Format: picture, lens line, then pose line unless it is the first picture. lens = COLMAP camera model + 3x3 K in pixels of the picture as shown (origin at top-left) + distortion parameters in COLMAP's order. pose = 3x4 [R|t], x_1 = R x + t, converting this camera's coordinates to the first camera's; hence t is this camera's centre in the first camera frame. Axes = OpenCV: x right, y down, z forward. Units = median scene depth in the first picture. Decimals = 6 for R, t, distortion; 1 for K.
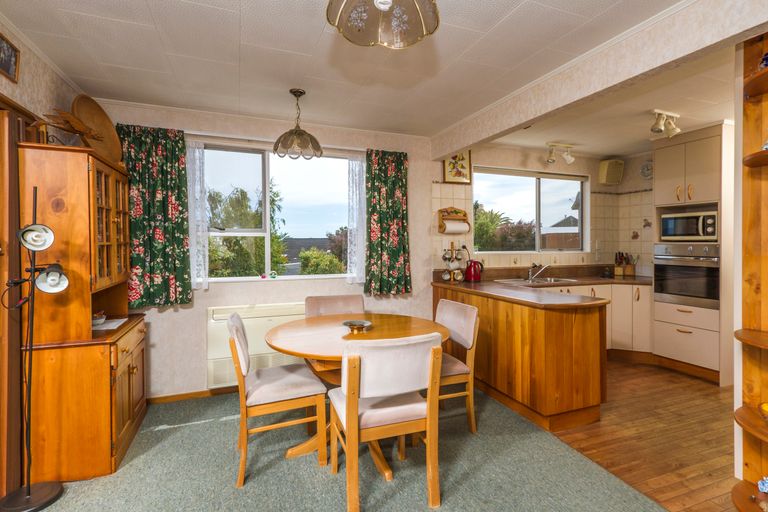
lens RADIAL K [[386.9, 0, 380.8], [0, 386.9, 253.4], [0, 0, 1]] dist [-0.000456, 0.002579]
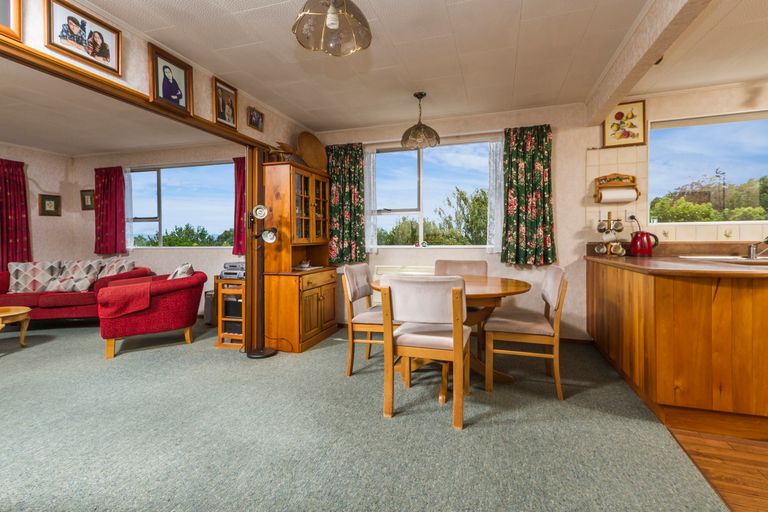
lens RADIAL K [[351.6, 0, 388.4], [0, 351.6, 250.3], [0, 0, 1]] dist [0.017653, -0.000549]
pose [[0.777939, 0.008684, -0.628280, 0.322362], [-0.005750, 0.999961, 0.006701, 0.062069], [0.628313, -0.001600, 0.777959, 0.029278]]
